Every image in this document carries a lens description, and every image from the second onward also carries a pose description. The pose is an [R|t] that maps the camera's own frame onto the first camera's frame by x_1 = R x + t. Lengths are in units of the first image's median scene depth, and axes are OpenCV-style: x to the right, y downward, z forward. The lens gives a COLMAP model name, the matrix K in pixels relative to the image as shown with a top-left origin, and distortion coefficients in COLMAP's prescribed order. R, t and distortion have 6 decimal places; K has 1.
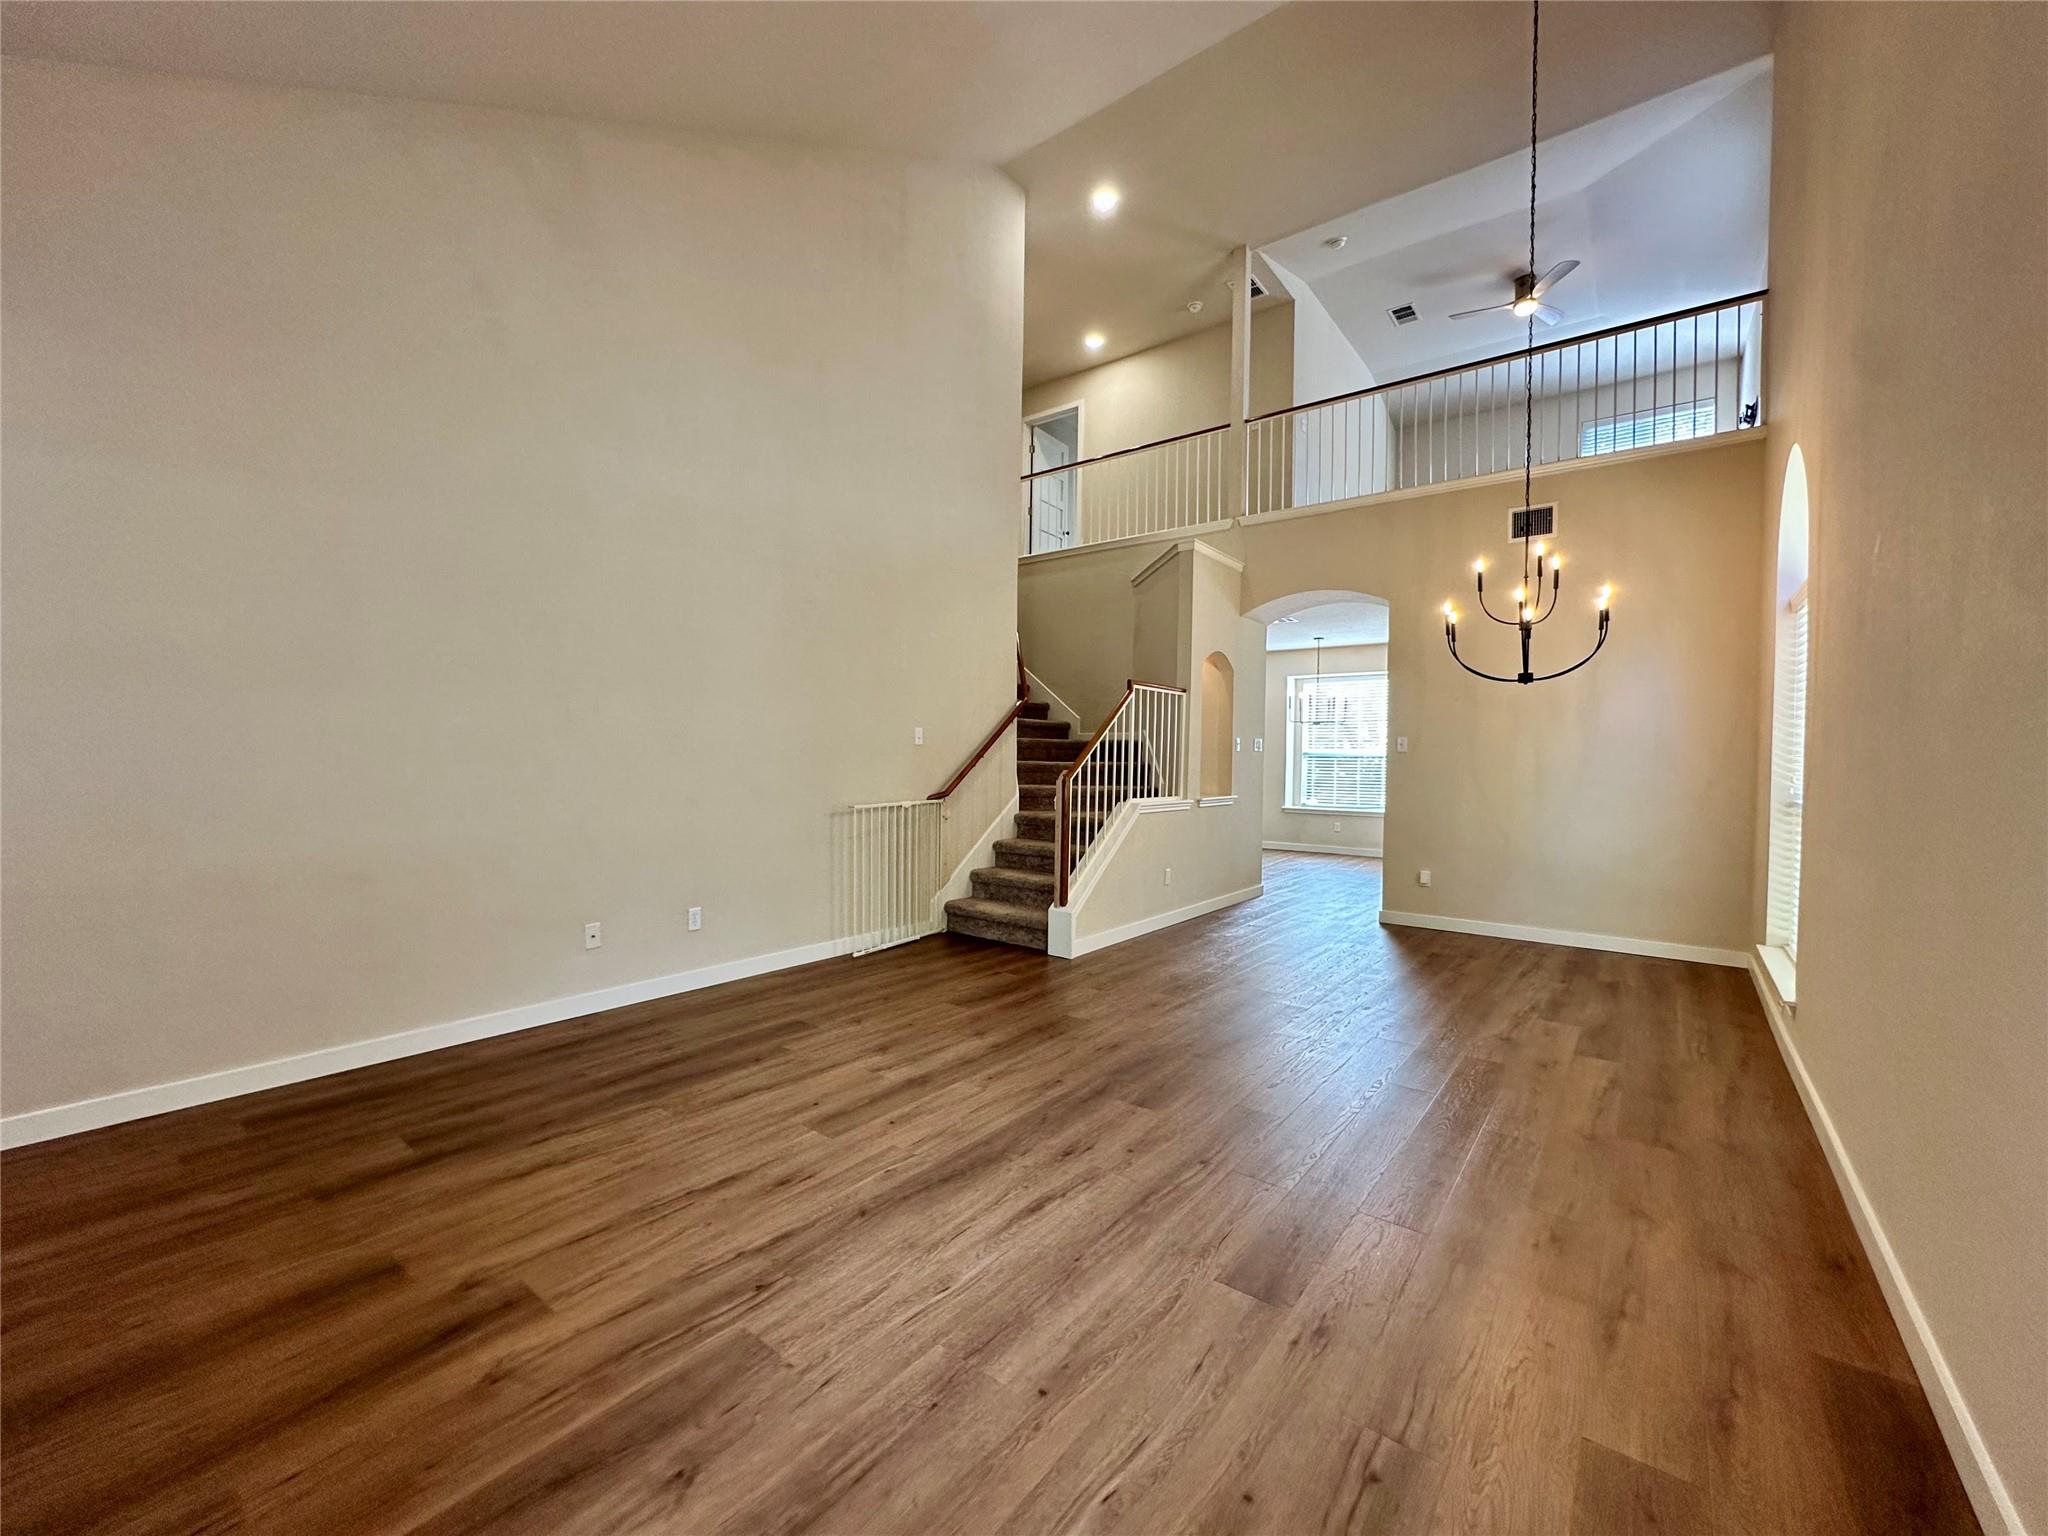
lens RADIAL K [[817.6, 0, 1022.6], [0, 817.6, 768.4], [0, 0, 1]] dist [-0.003010, 0.000372]
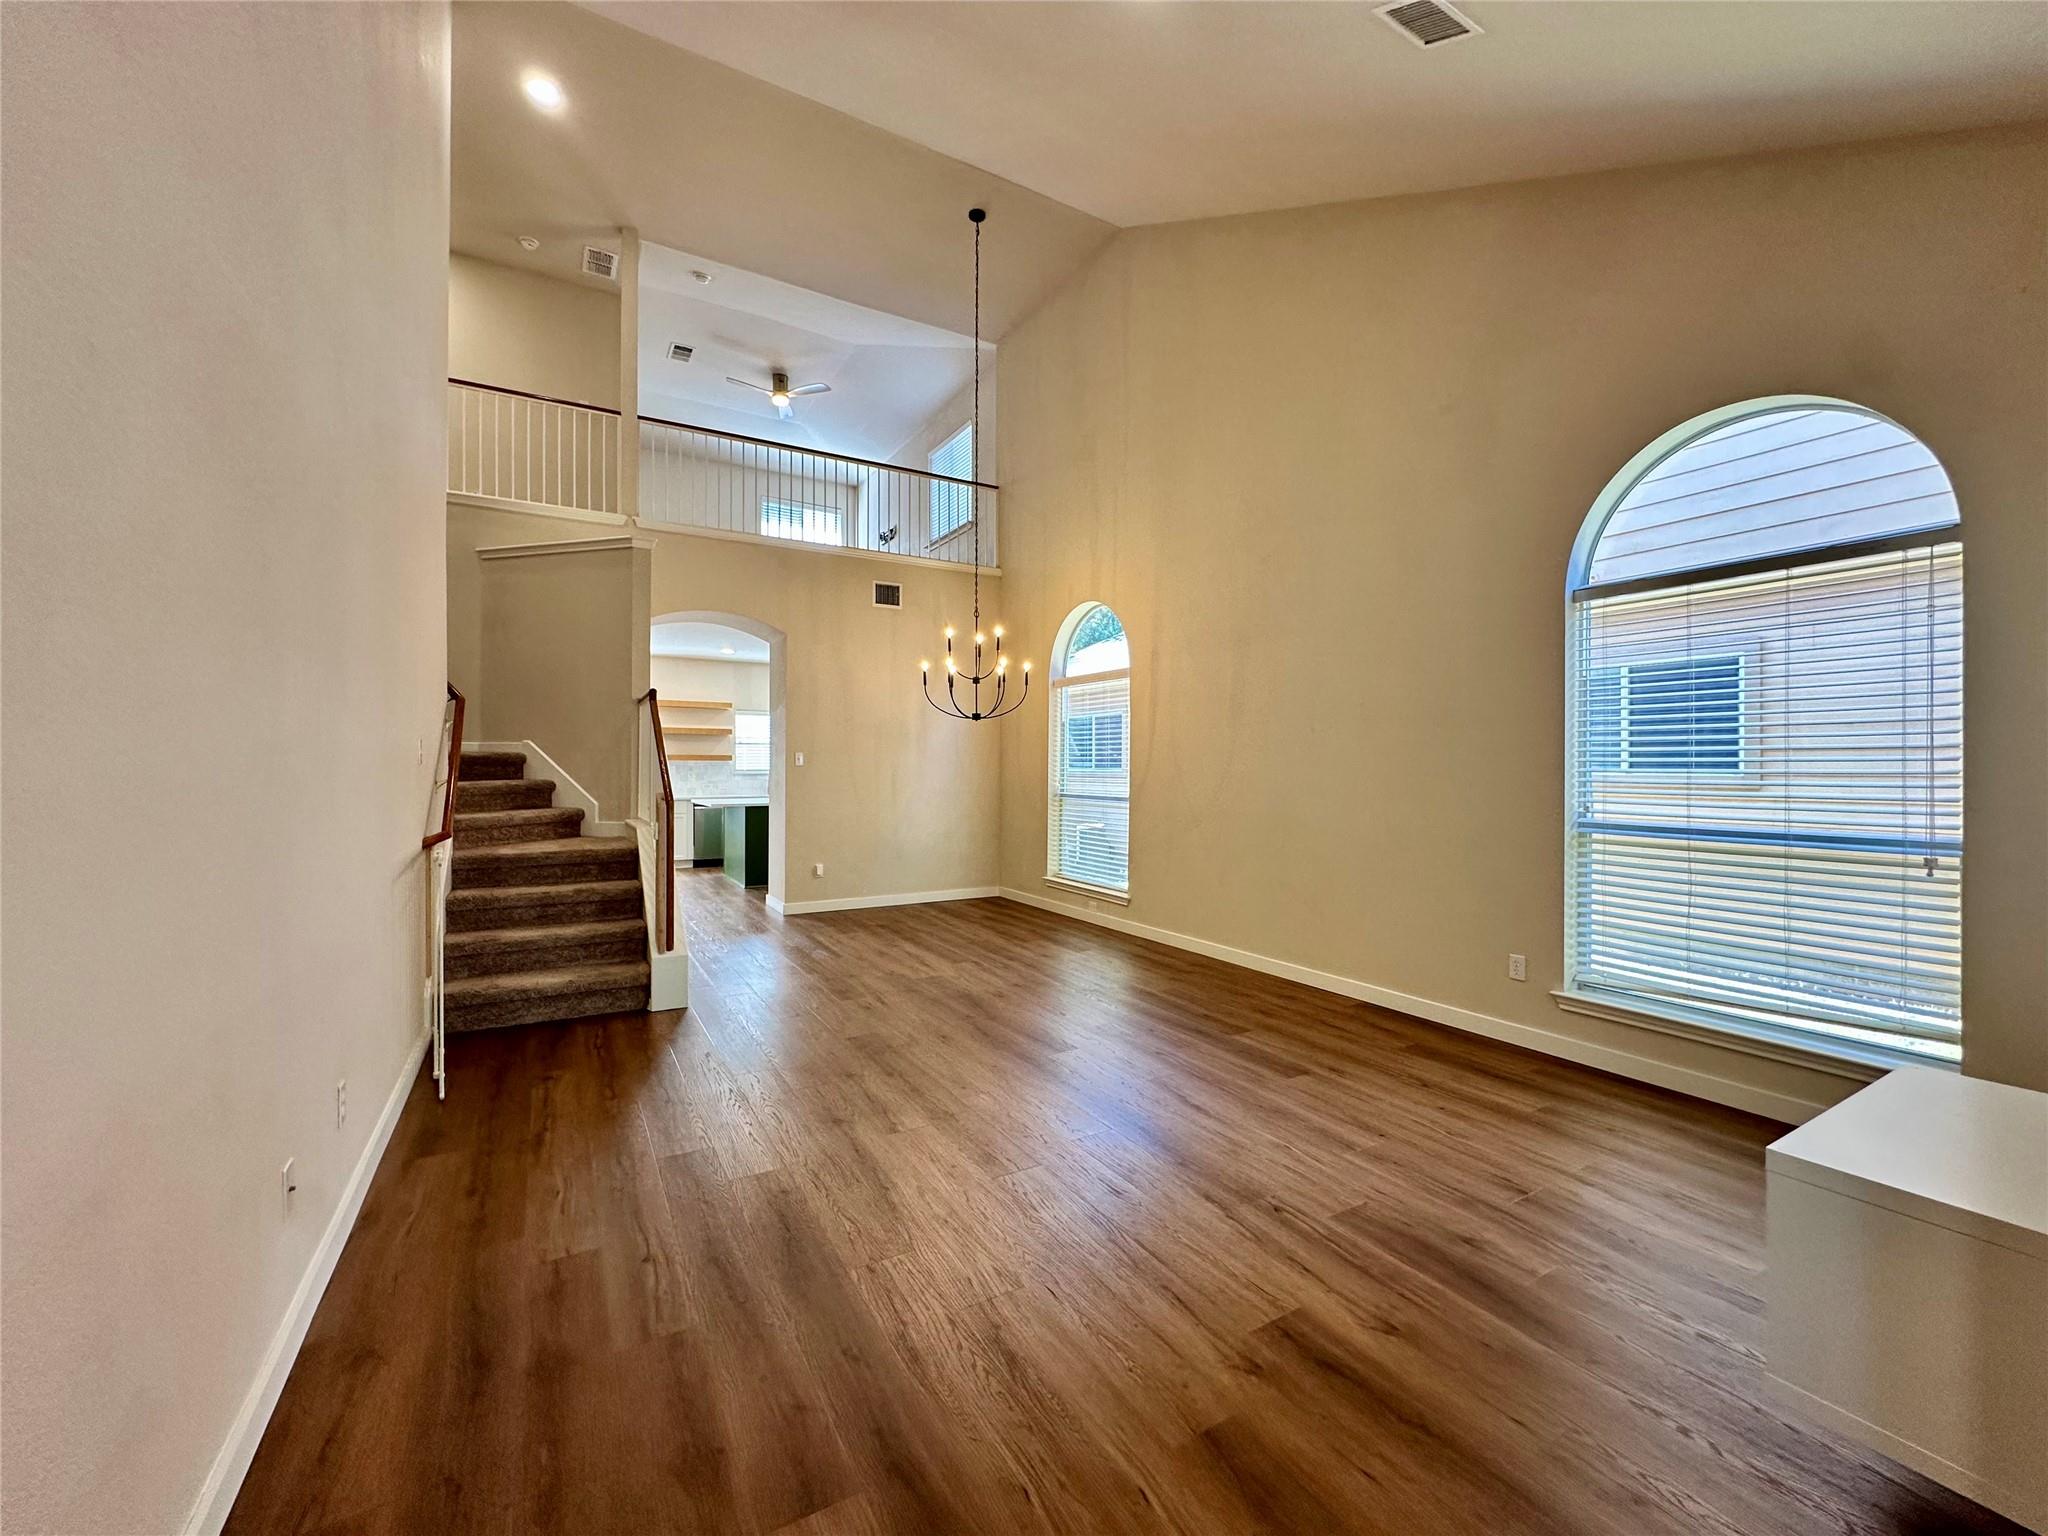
lens RADIAL K [[817.6, 0, 1023.1], [0, 817.6, 764.3], [0, 0, 1]] dist [-0.003010, 0.000372]
pose [[0.369993, -0.009493, 0.928986, -1.036203], [0.015299, 0.999874, 0.004124, -0.043765], [-0.928908, 0.012687, 0.370092, 0.560086]]
